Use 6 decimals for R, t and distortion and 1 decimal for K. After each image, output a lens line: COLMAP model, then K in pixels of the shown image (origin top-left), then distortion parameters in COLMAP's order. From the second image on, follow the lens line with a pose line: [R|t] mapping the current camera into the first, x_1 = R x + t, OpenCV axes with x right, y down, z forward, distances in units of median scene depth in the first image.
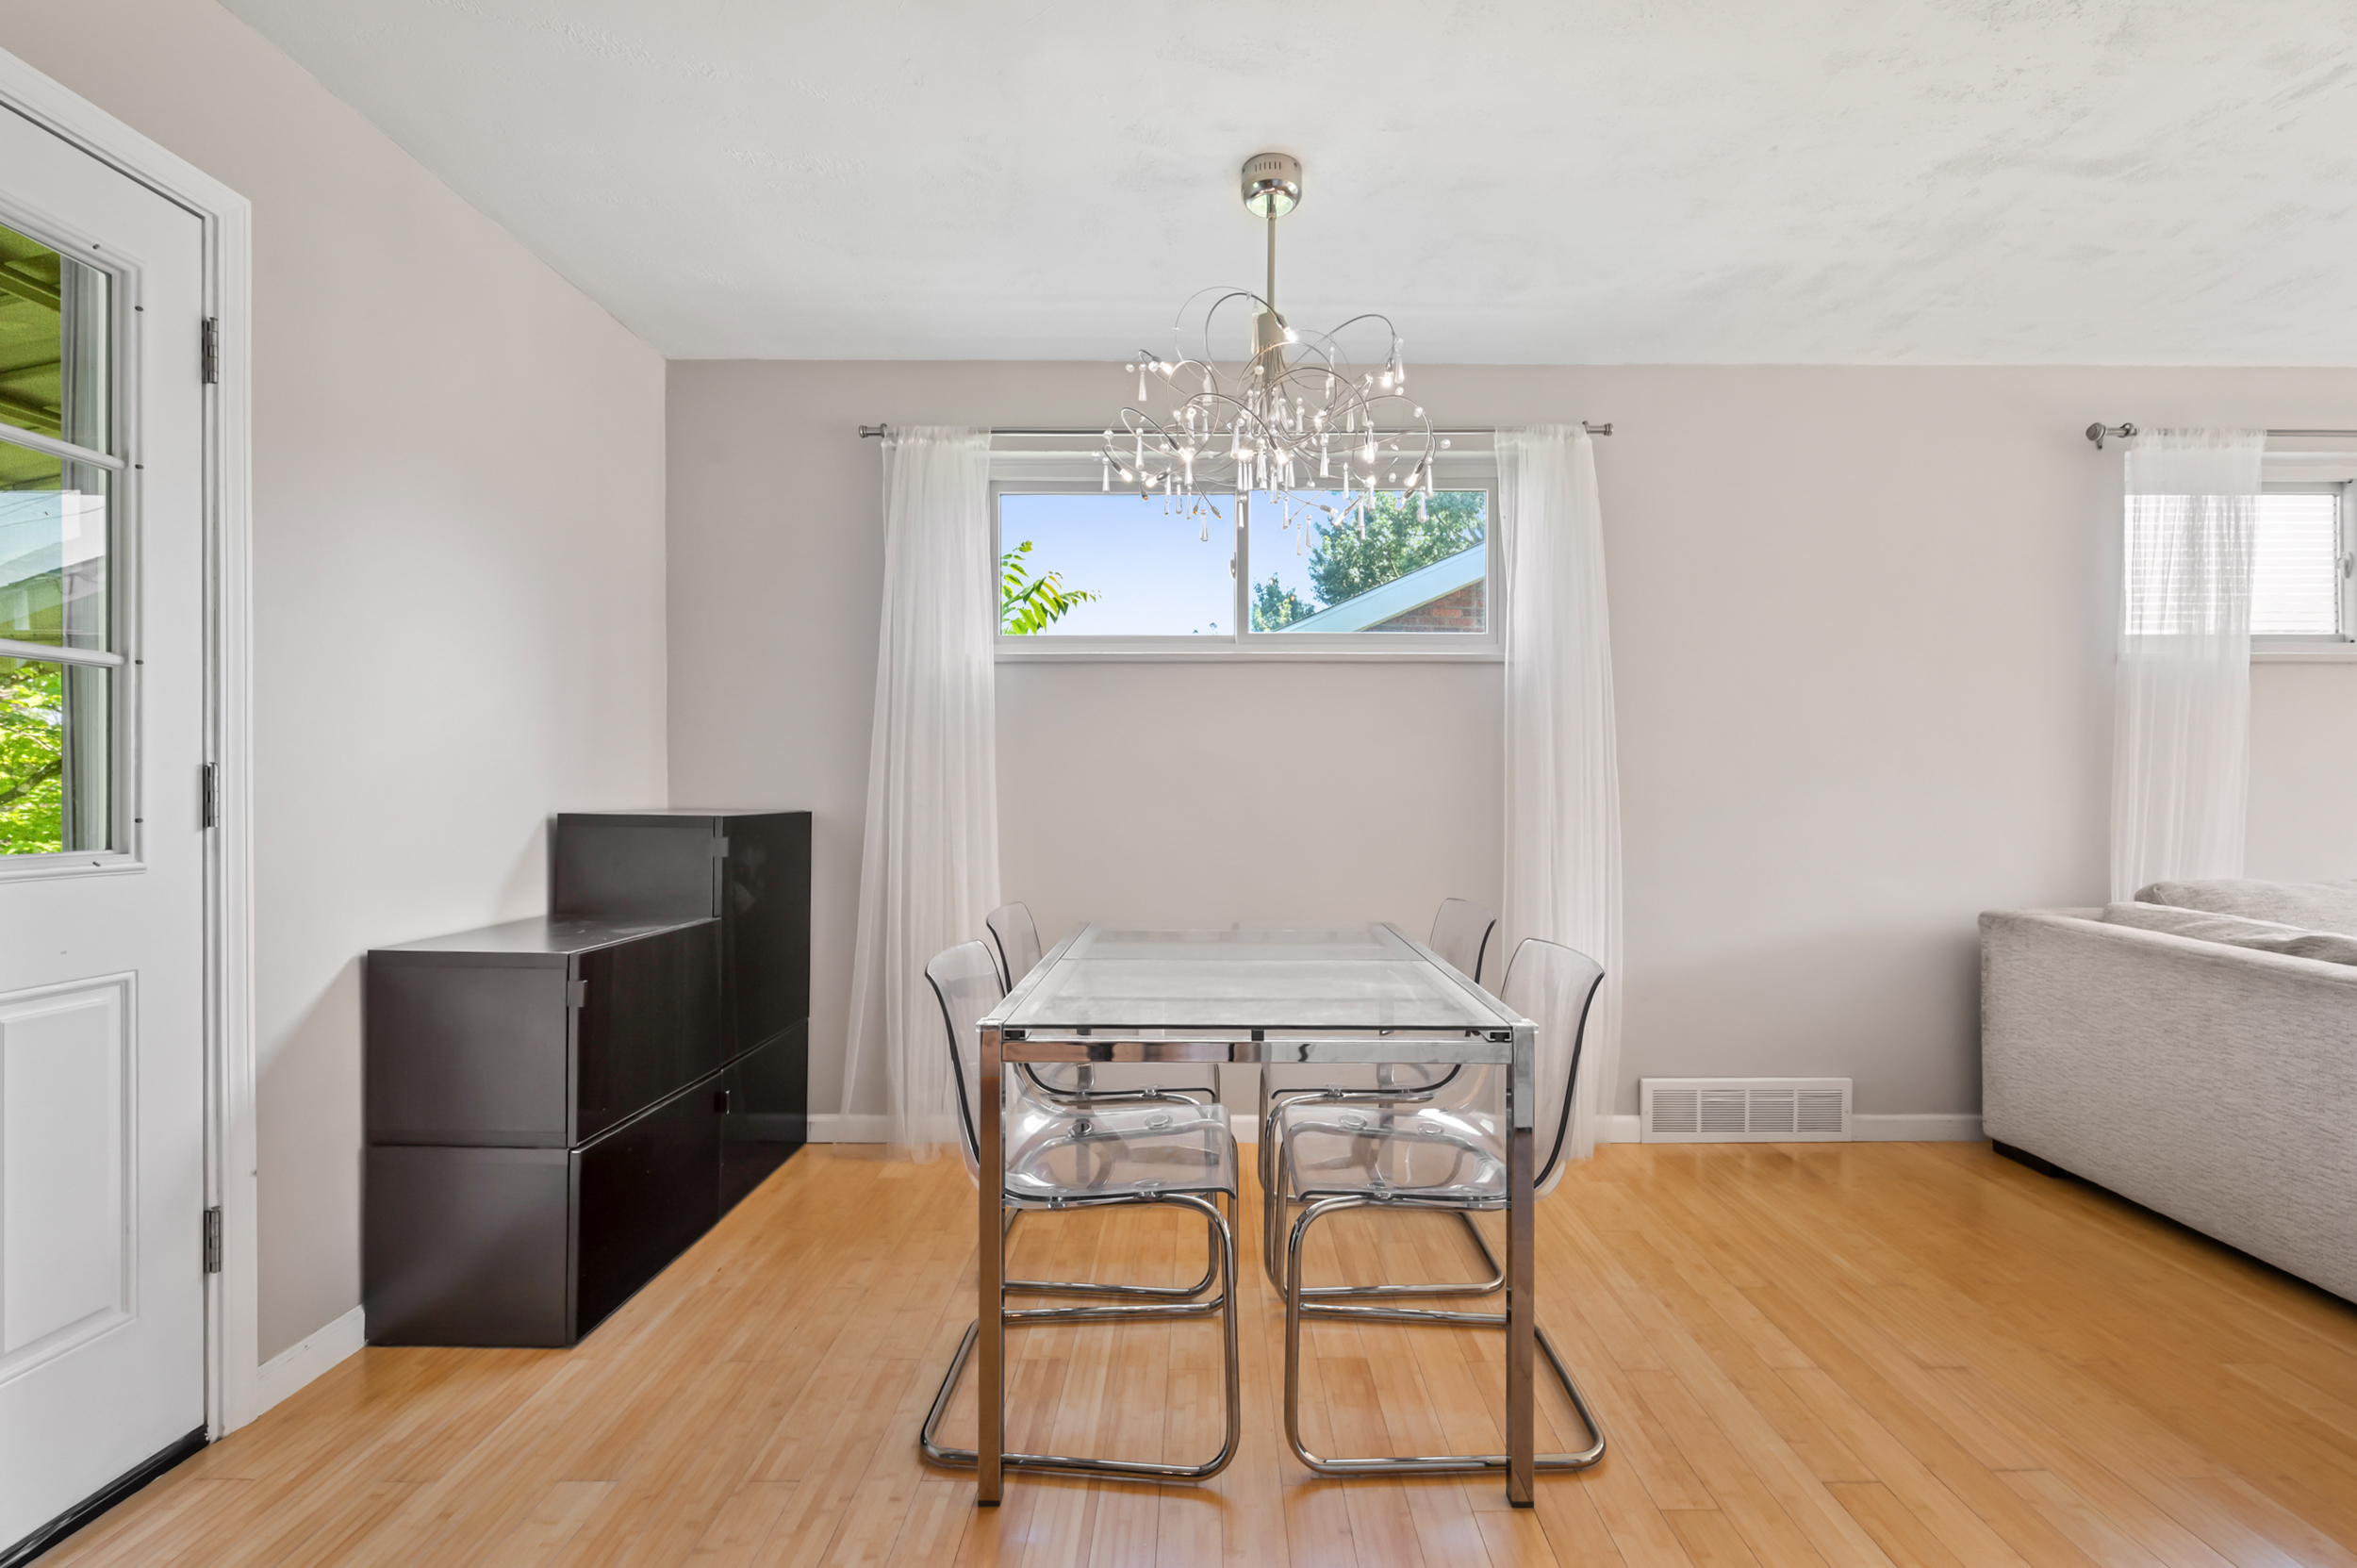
lens RADIAL K [[1108.3, 0, 1182.4], [0, 1108.3, 787.5], [0, 0, 1]] dist [0.002648, -0.001073]
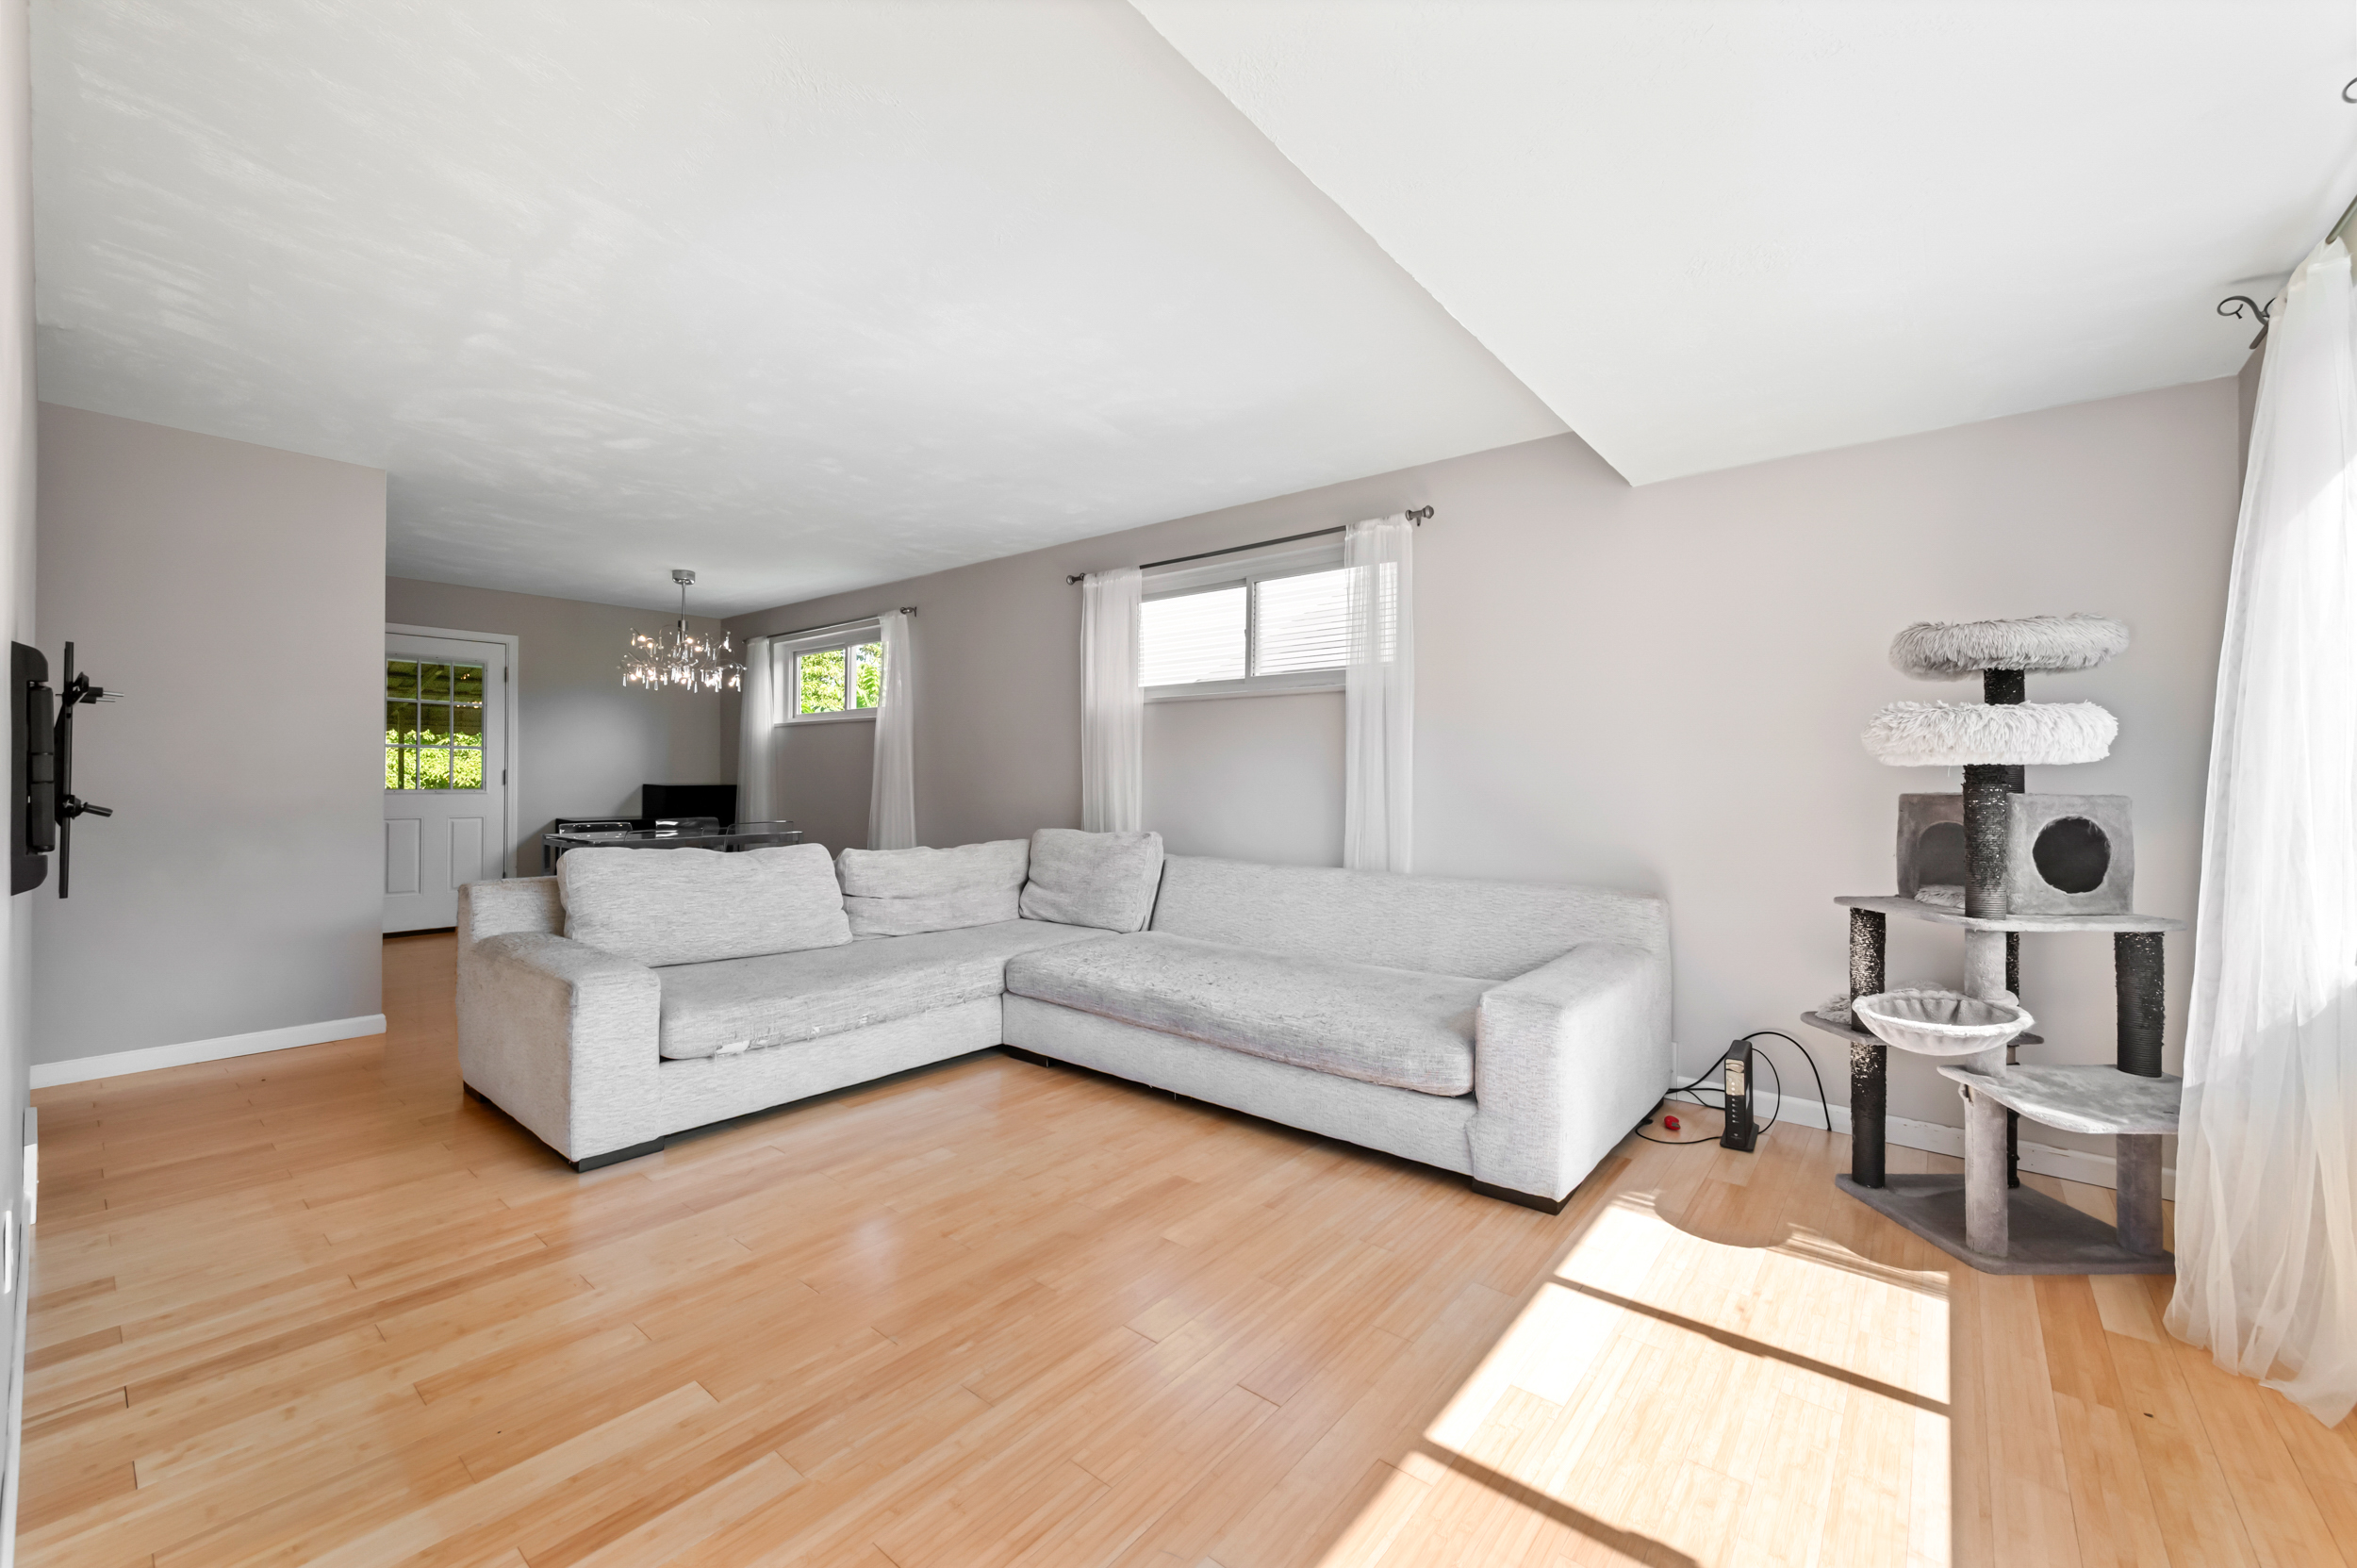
lens RADIAL K [[931.0, 0, 1178.9], [0, 931.0, 775.4], [0, 0, 1]] dist [-0.000114, 0.000161]
pose [[0.758916, 0.001890, -0.651186, 2.058086], [-0.006135, 0.999972, -0.004247, -0.000310], [0.651160, 0.007218, 0.758906, -0.022039]]
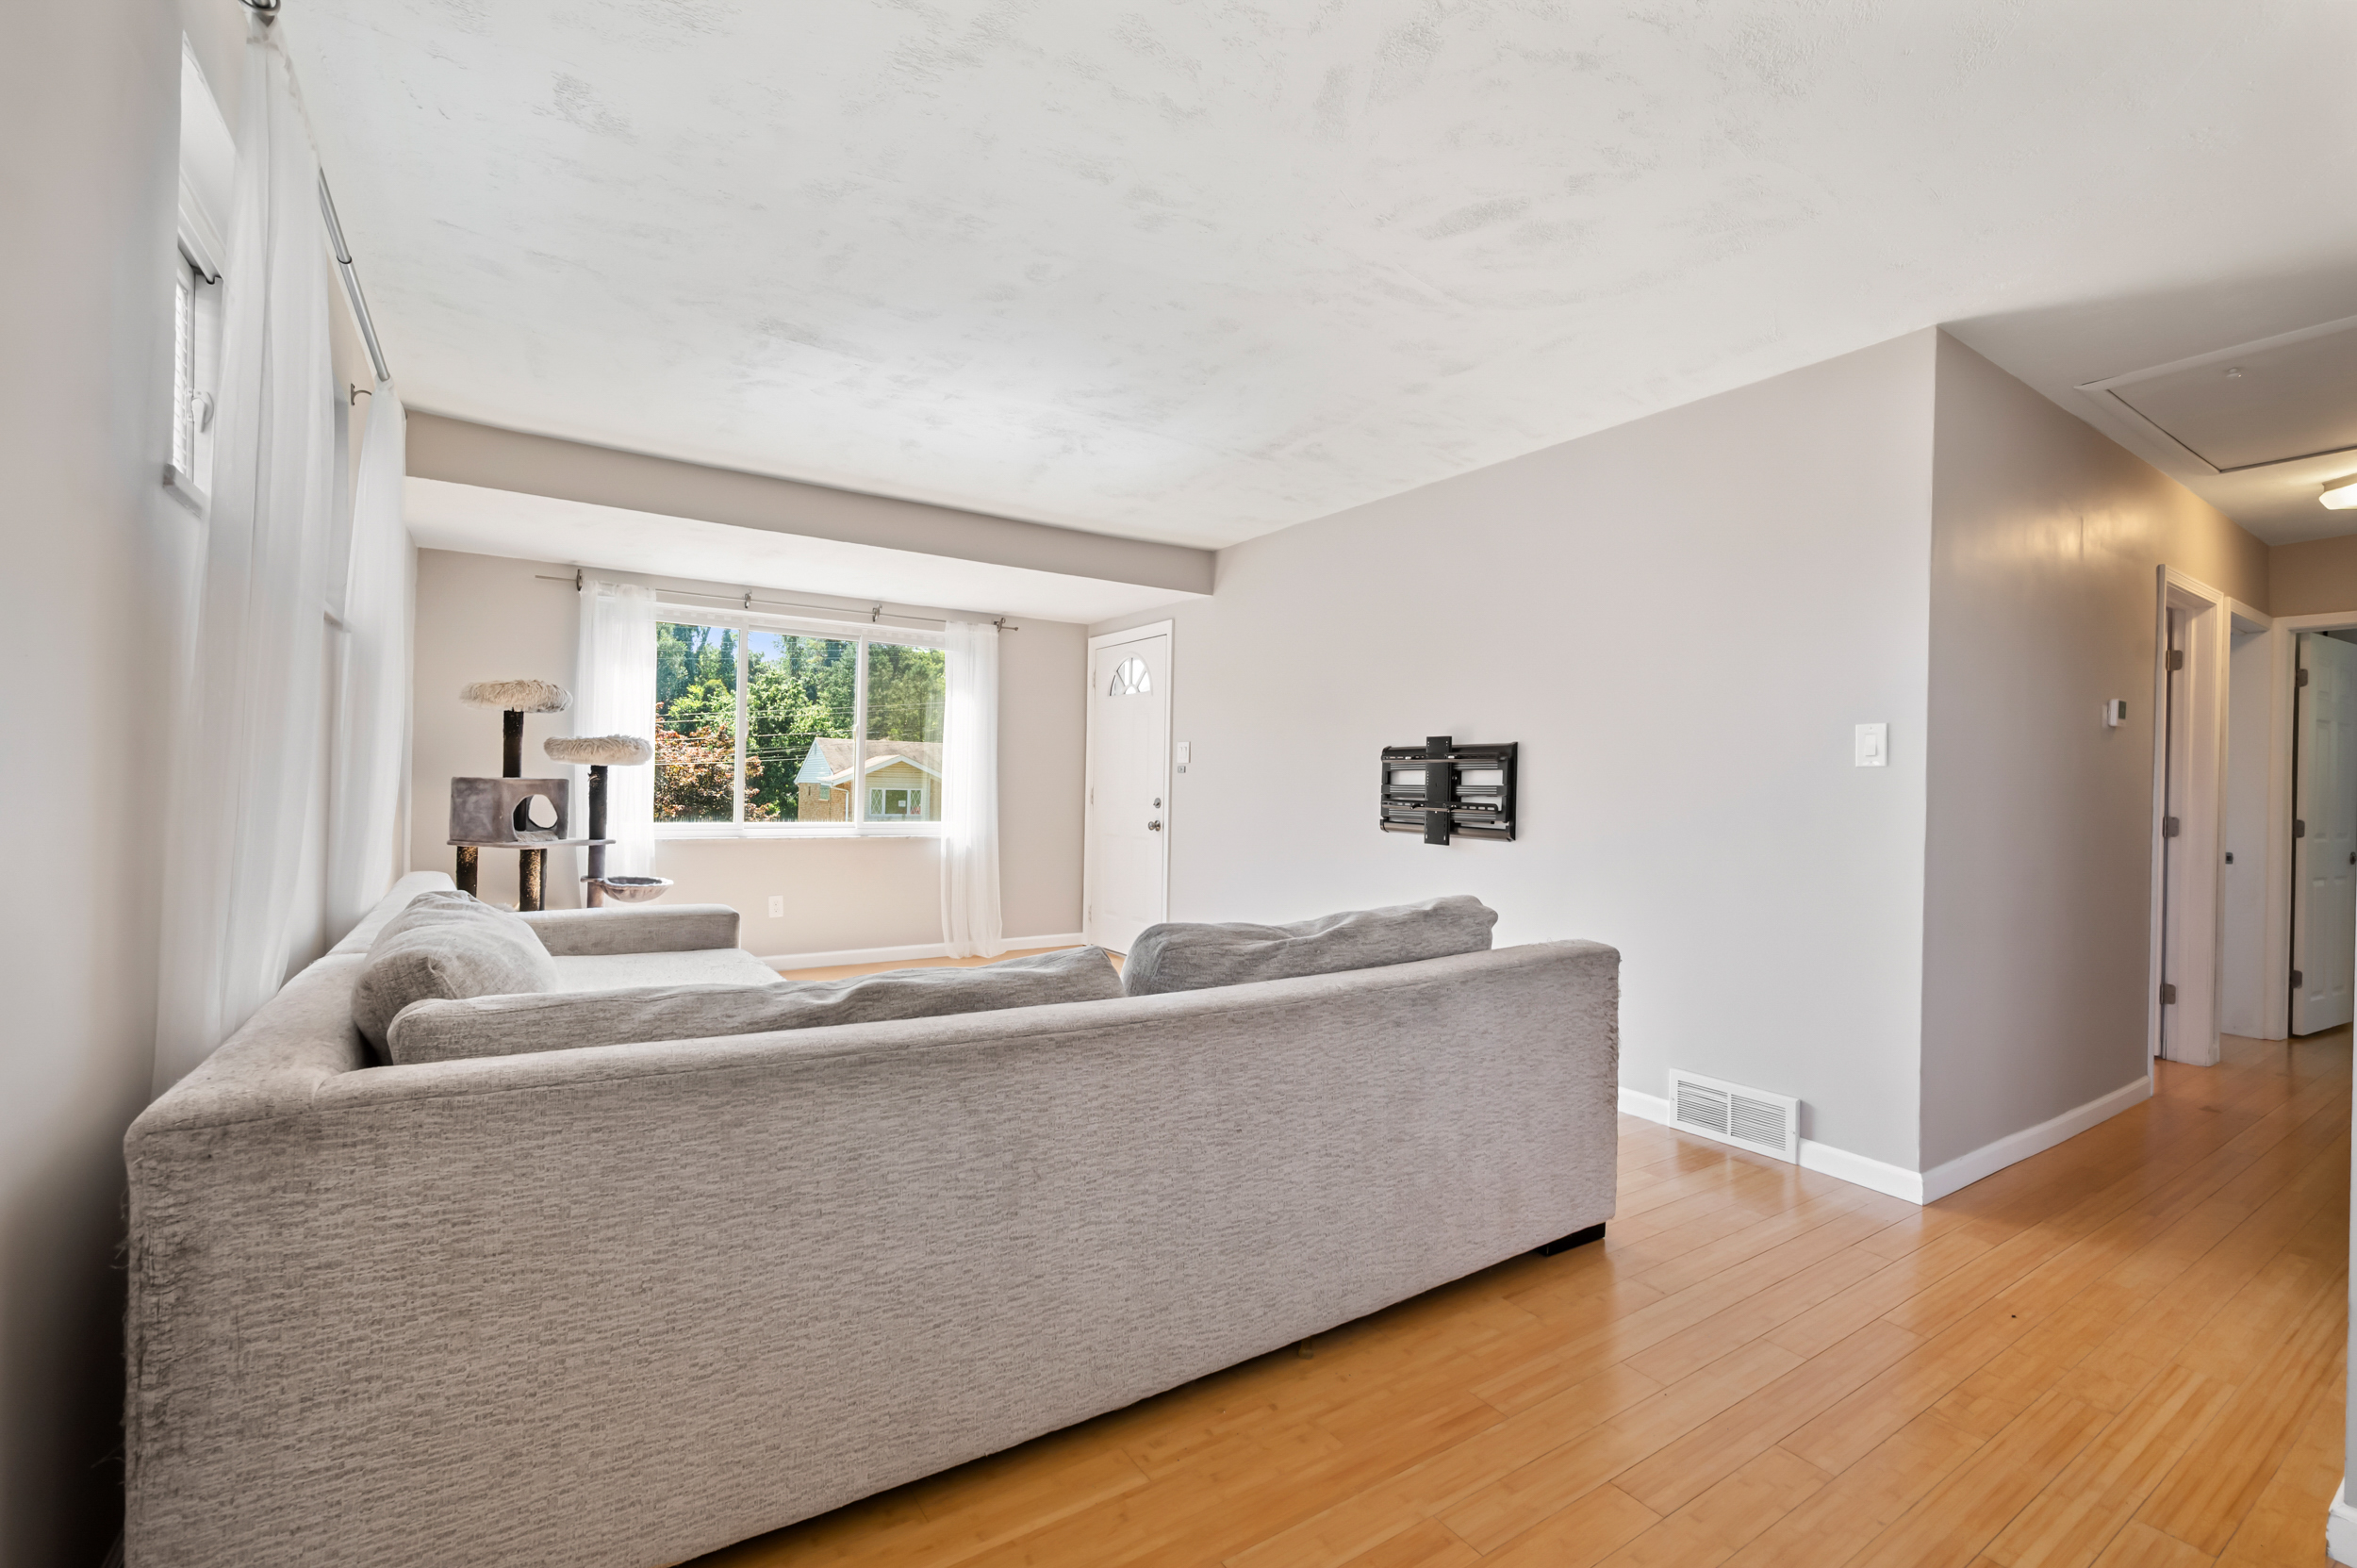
lens RADIAL K [[1023.2, 0, 1181.0], [0, 1023.2, 784.9], [0, 0, 1]] dist [0.002406, 0.001362]
pose [[-0.556499, -0.009892, 0.830789, 0.300223], [-0.020810, 0.999781, -0.002035, 0.001129], [-0.830588, -0.018421, -0.556583, 0.988029]]
